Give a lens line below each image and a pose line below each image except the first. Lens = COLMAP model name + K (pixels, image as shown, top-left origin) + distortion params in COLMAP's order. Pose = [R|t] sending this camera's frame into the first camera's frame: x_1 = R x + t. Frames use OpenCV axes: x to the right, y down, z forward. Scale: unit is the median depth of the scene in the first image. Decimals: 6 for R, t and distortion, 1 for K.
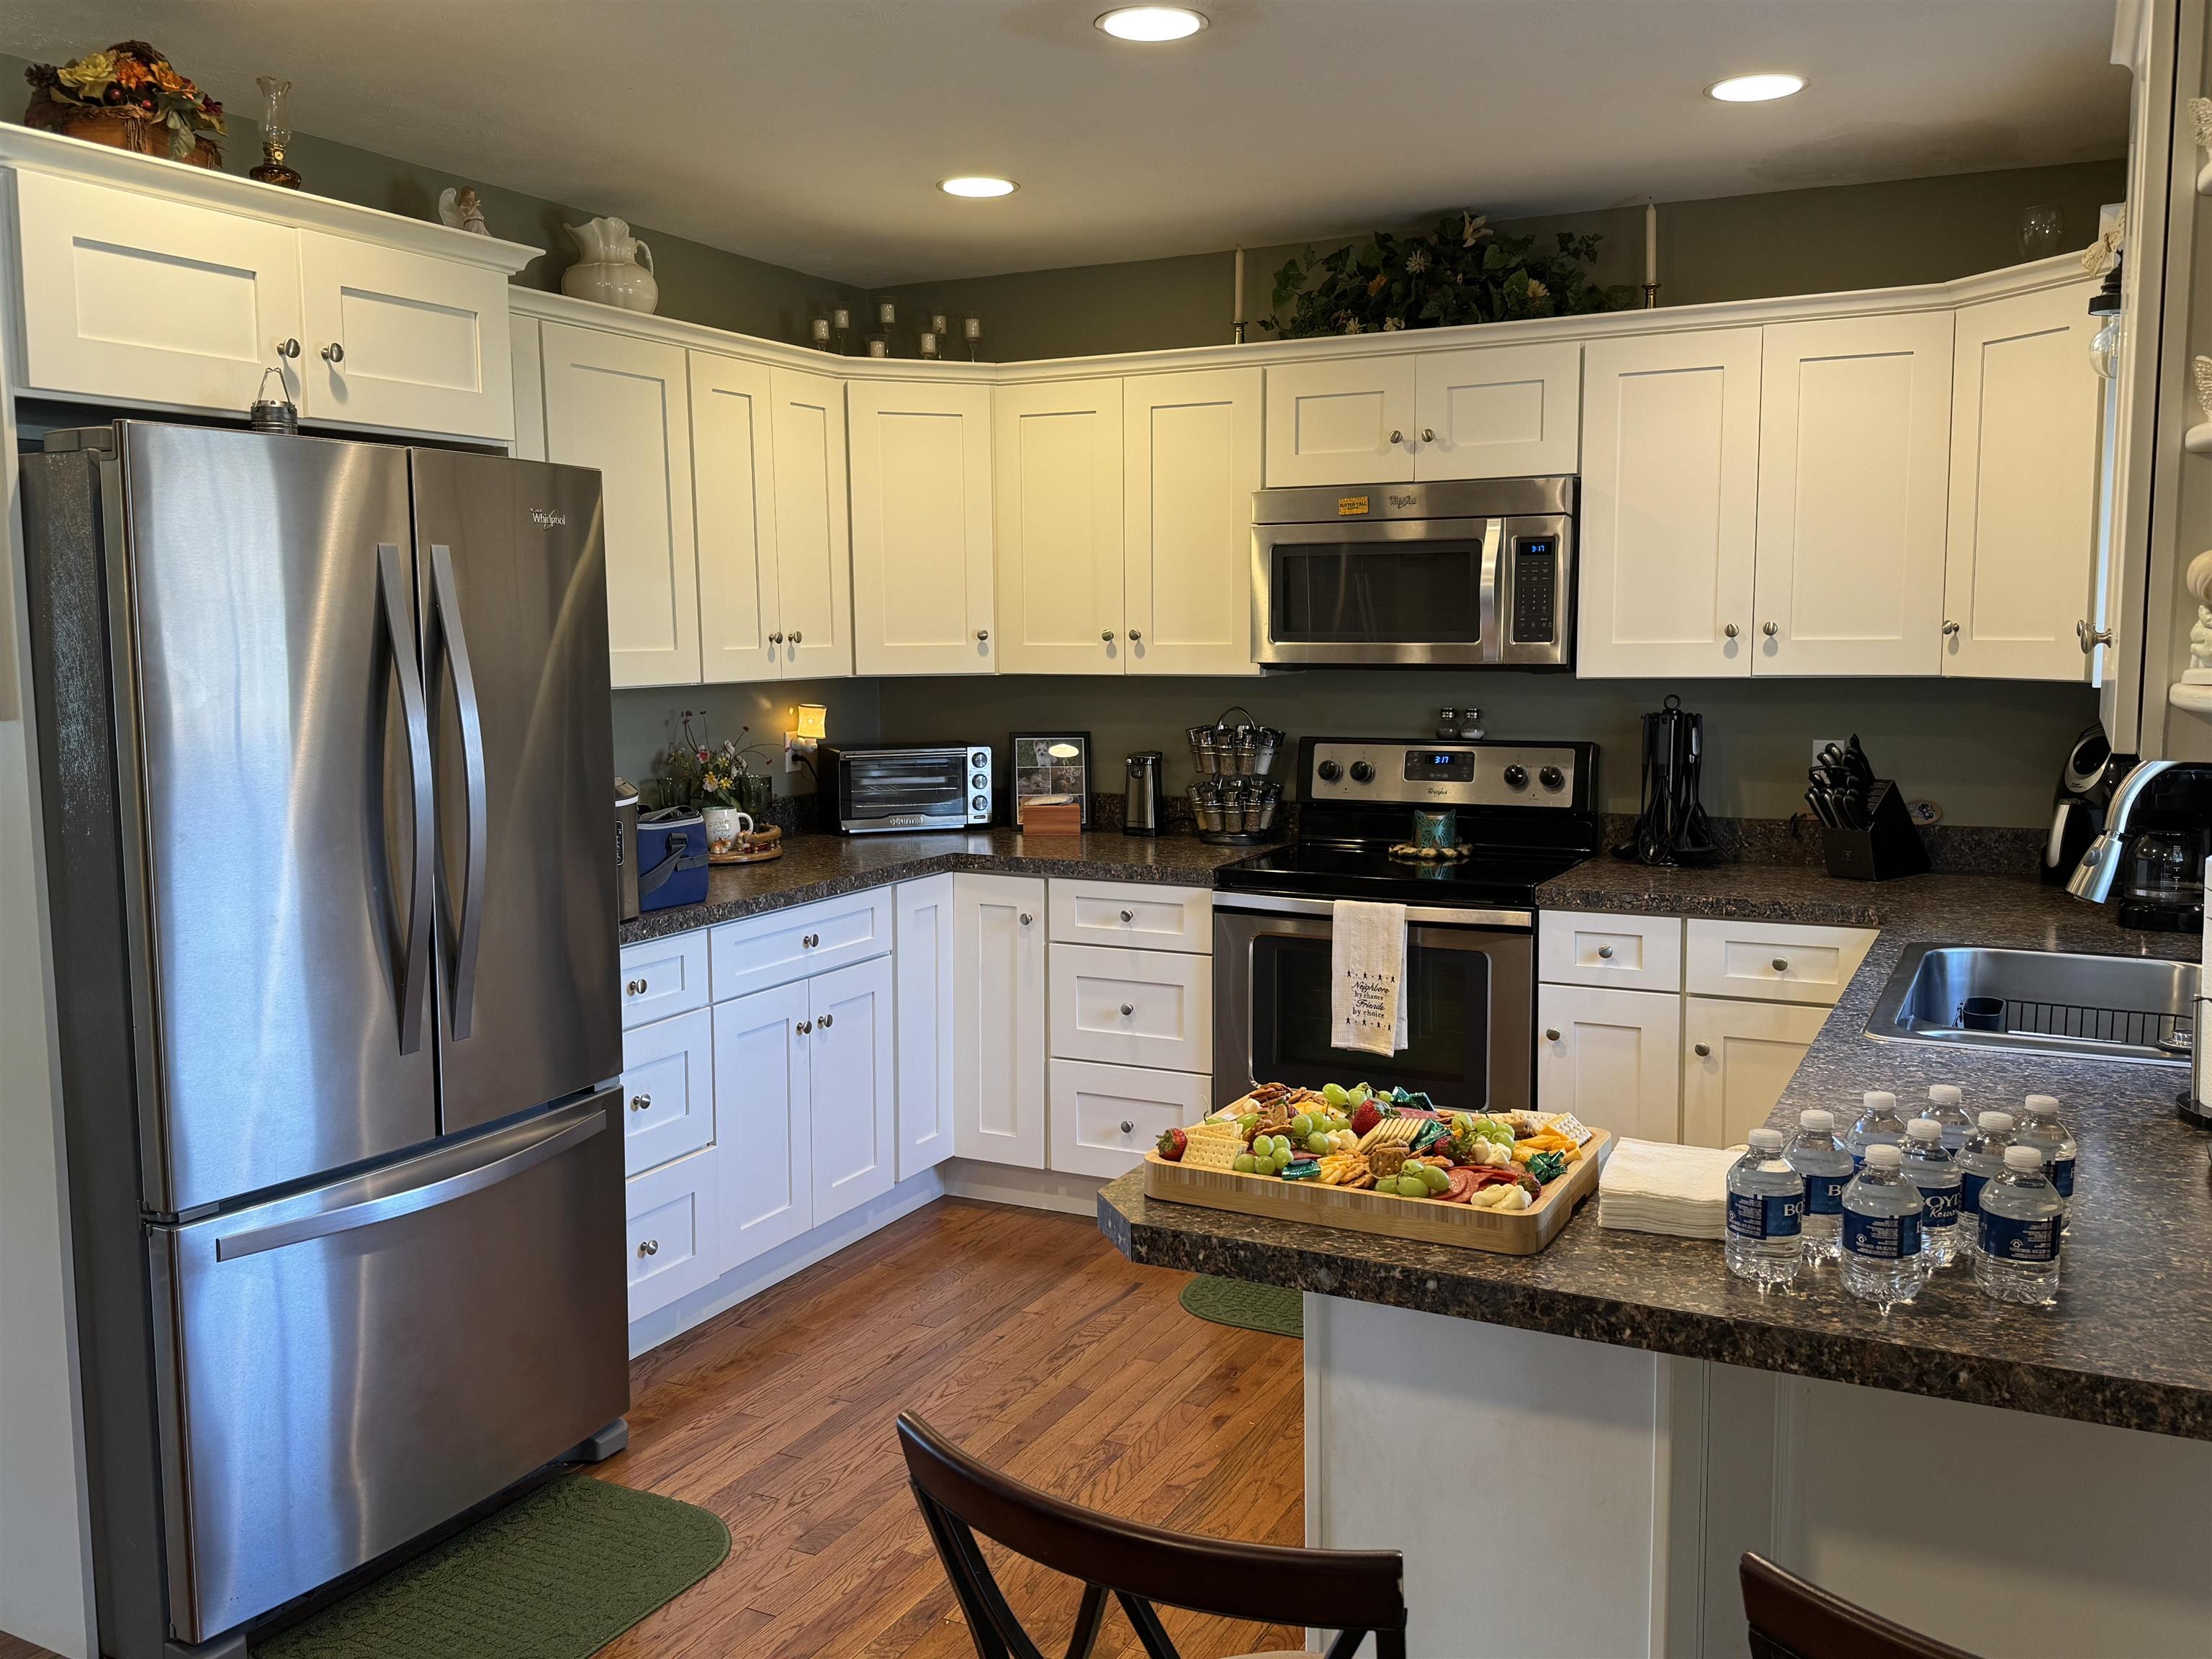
lens RADIAL K [[1880.6, 0, 1101.3], [0, 1880.6, 825.6], [0, 0, 1]] dist [0.123820, -0.163193]
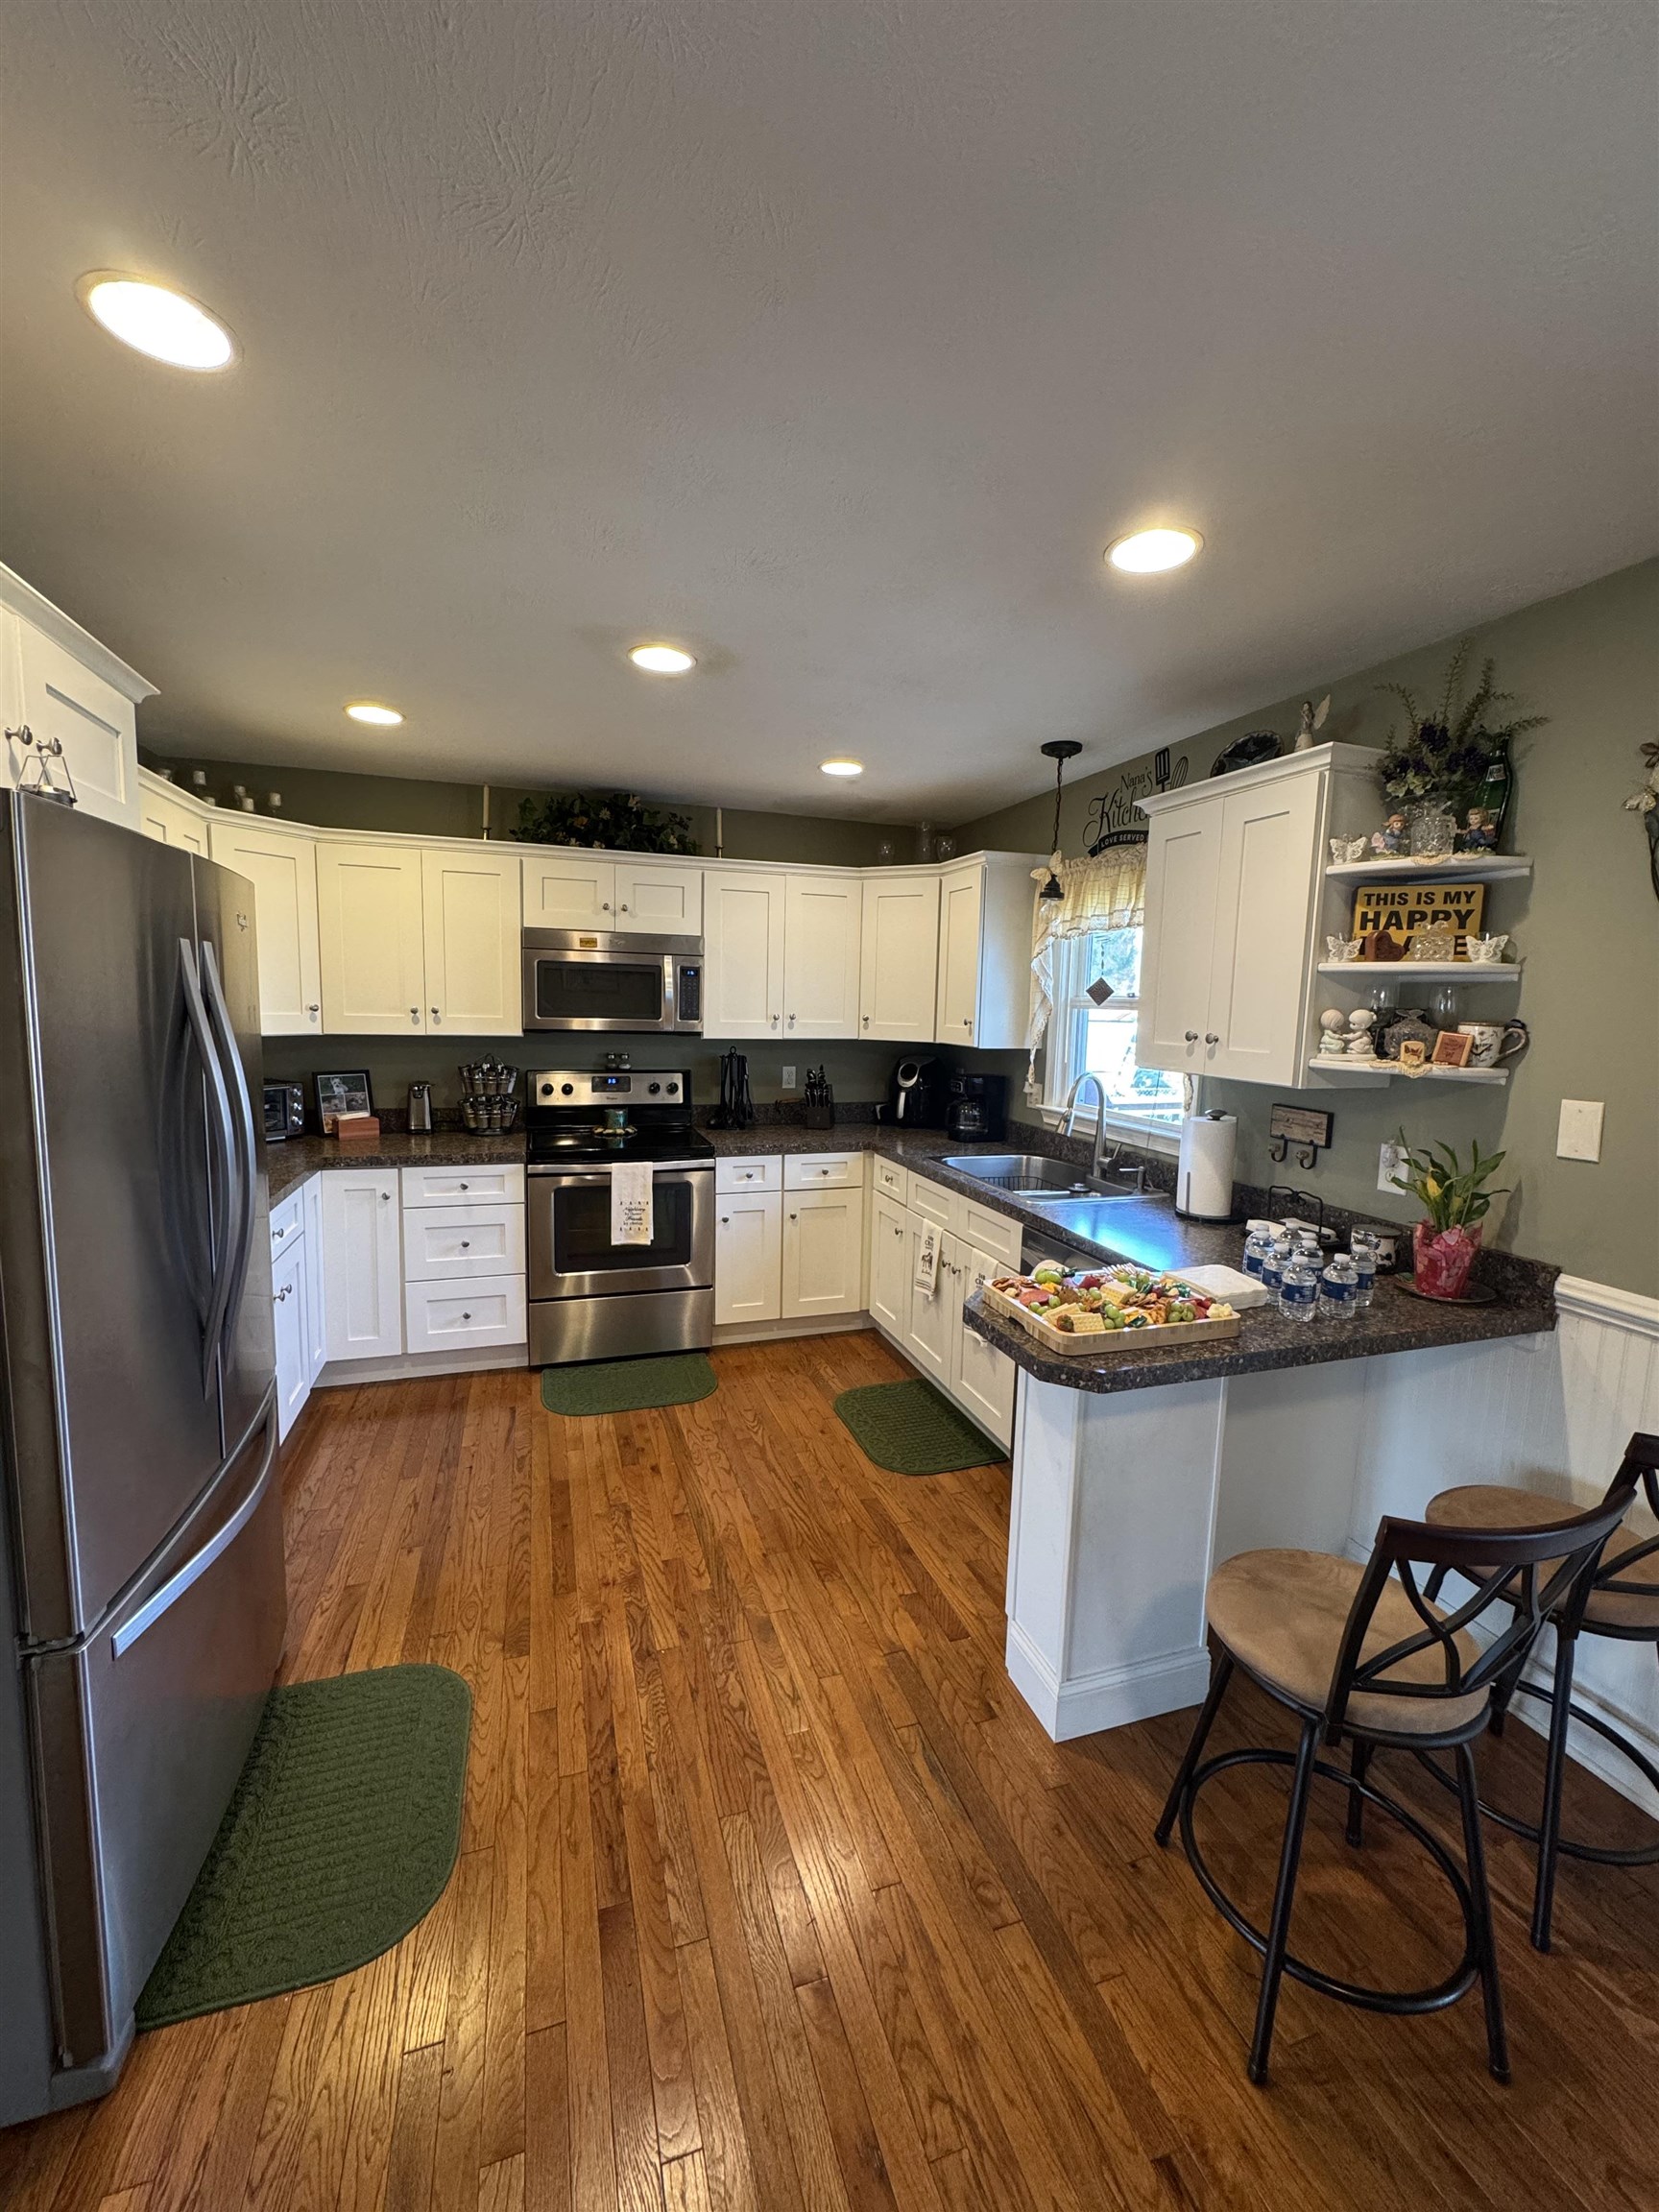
lens RADIAL K [[882.5, 0, 836.3], [0, 882.5, 1095.9], [0, 0, 1]] dist [0.000717, -0.000637]
pose [[0.697444, -0.051342, 0.714797, -0.317672], [0.046730, 0.998566, 0.026128, -0.035863], [-0.715114, 0.015180, 0.698843, 0.254153]]
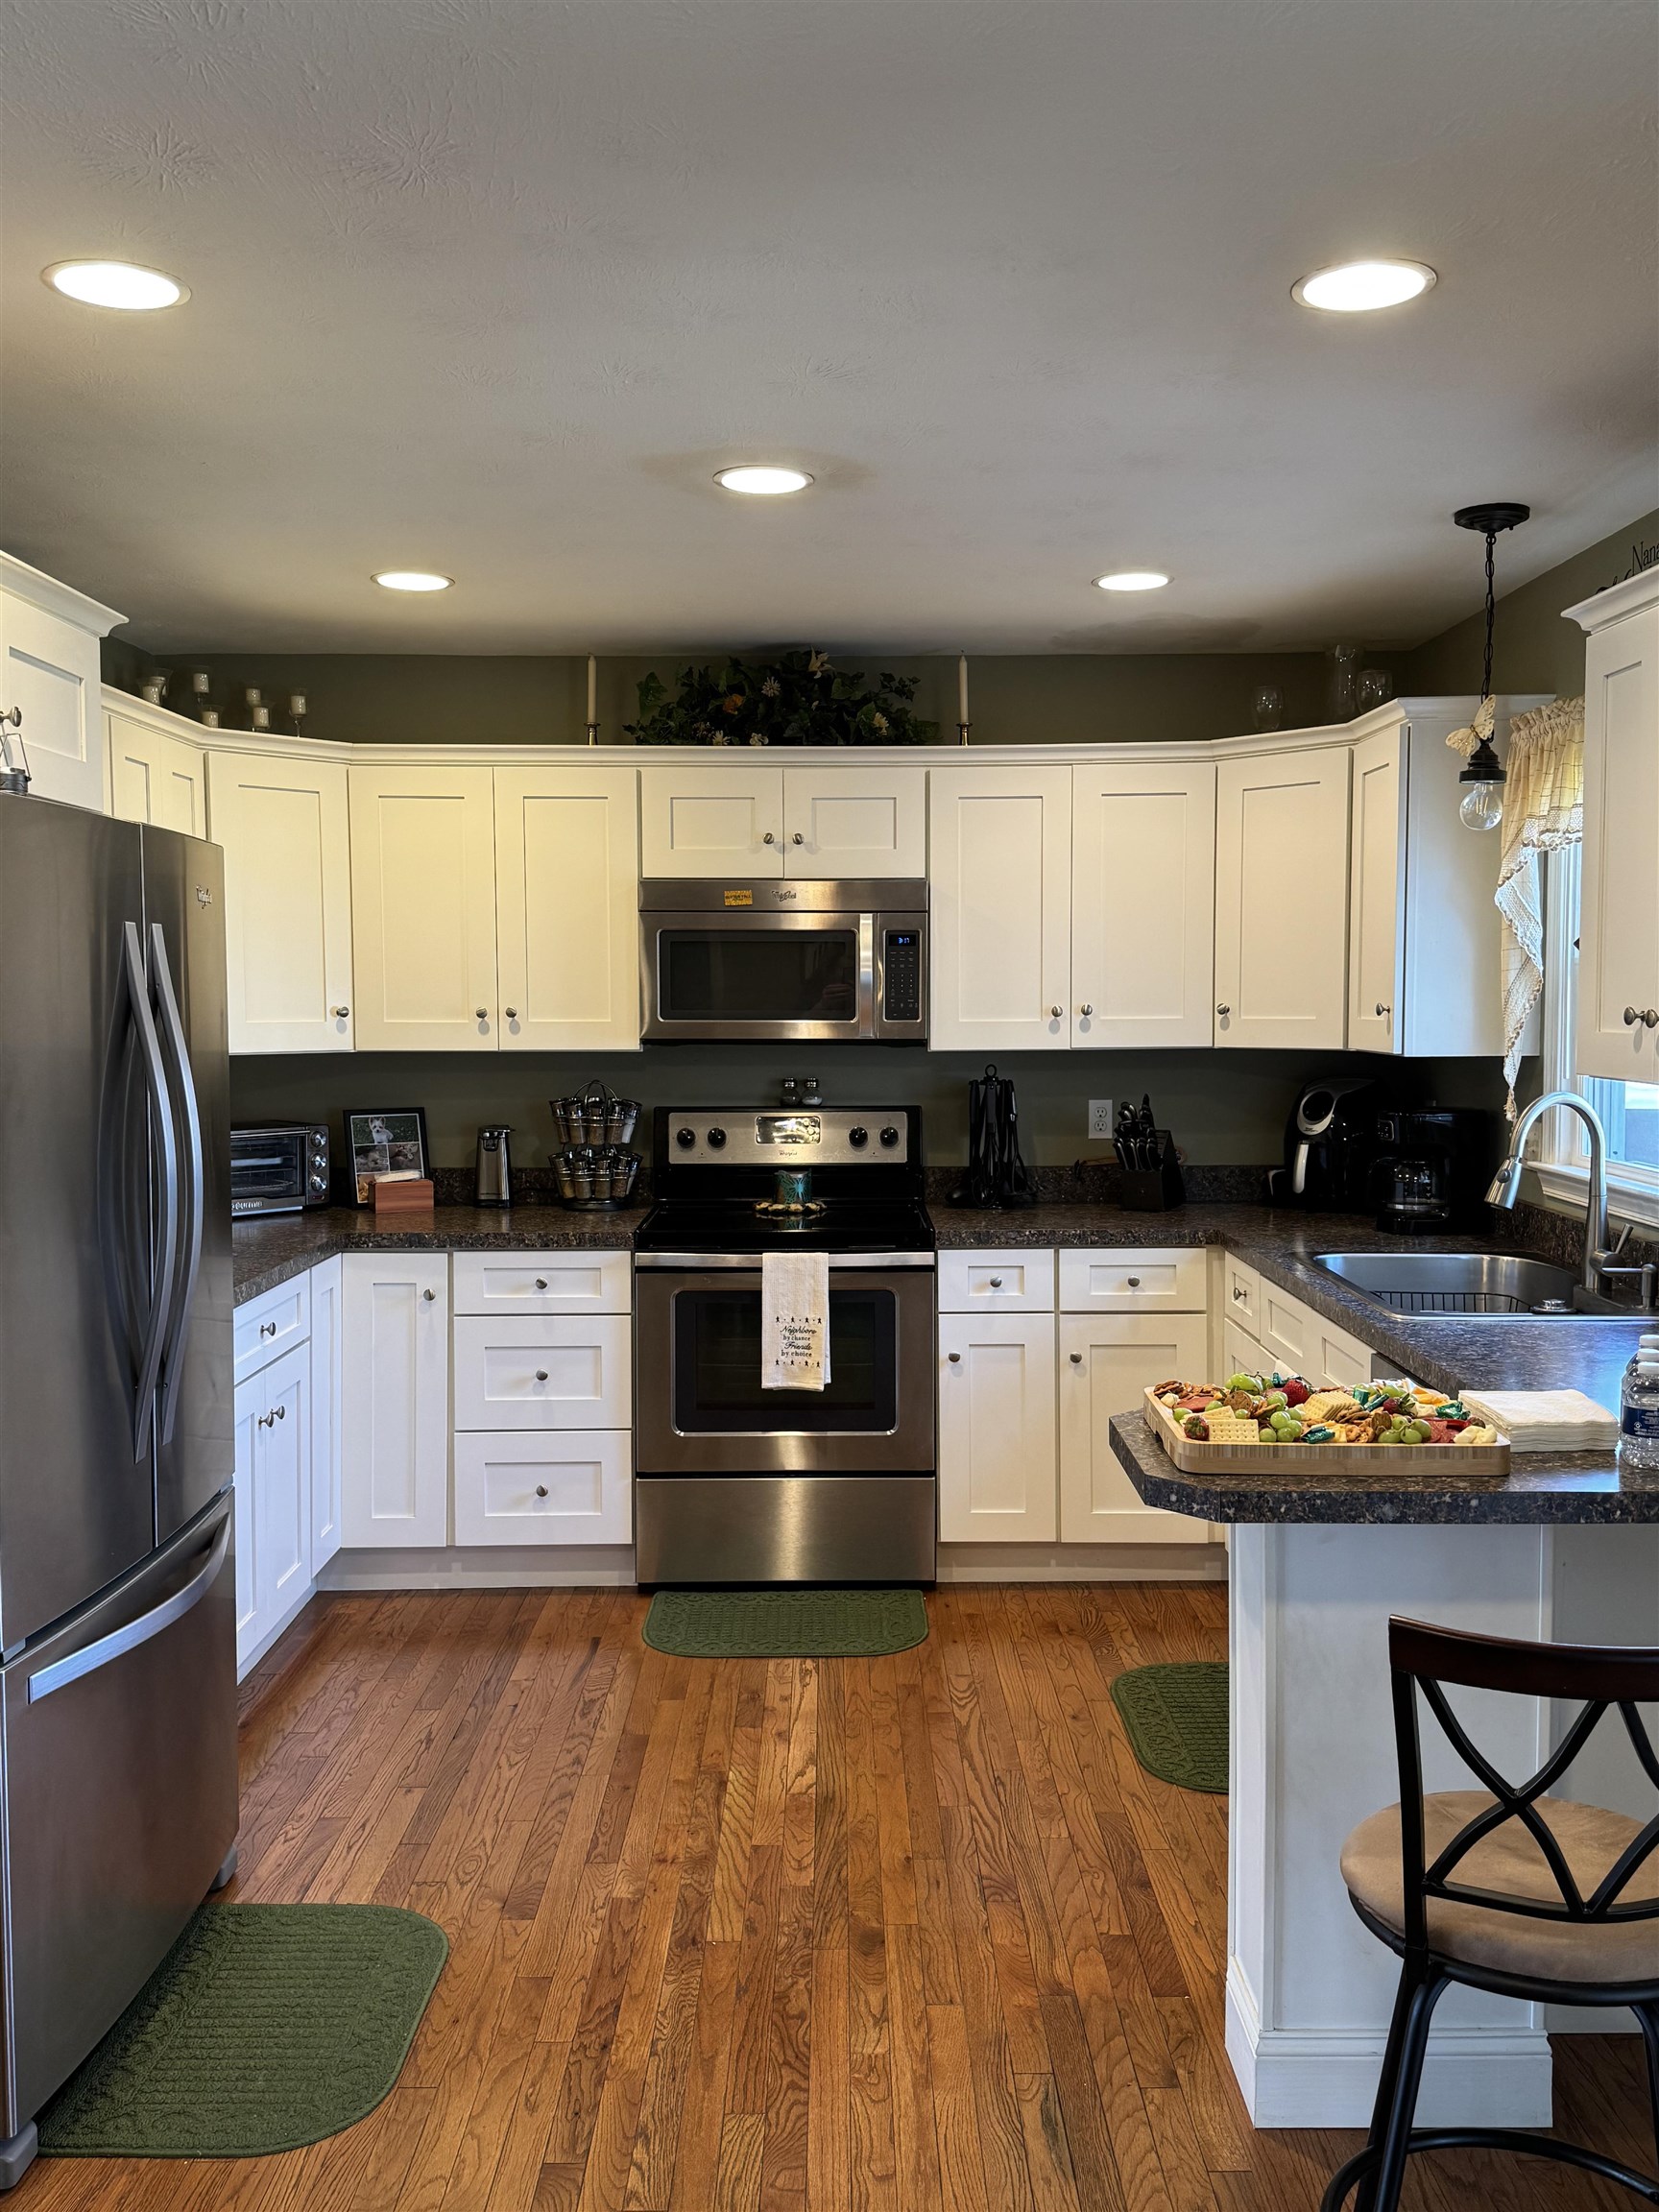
lens RADIAL K [[1880.6, 0, 845.8], [0, 1880.6, 1087.8], [0, 0, 1]] dist [0.123820, -0.163193]
pose [[0.887772, -0.018773, 0.459900, -0.329965], [0.045803, 0.997812, -0.047686, -0.002237], [-0.457998, 0.063399, 0.886689, -0.002919]]
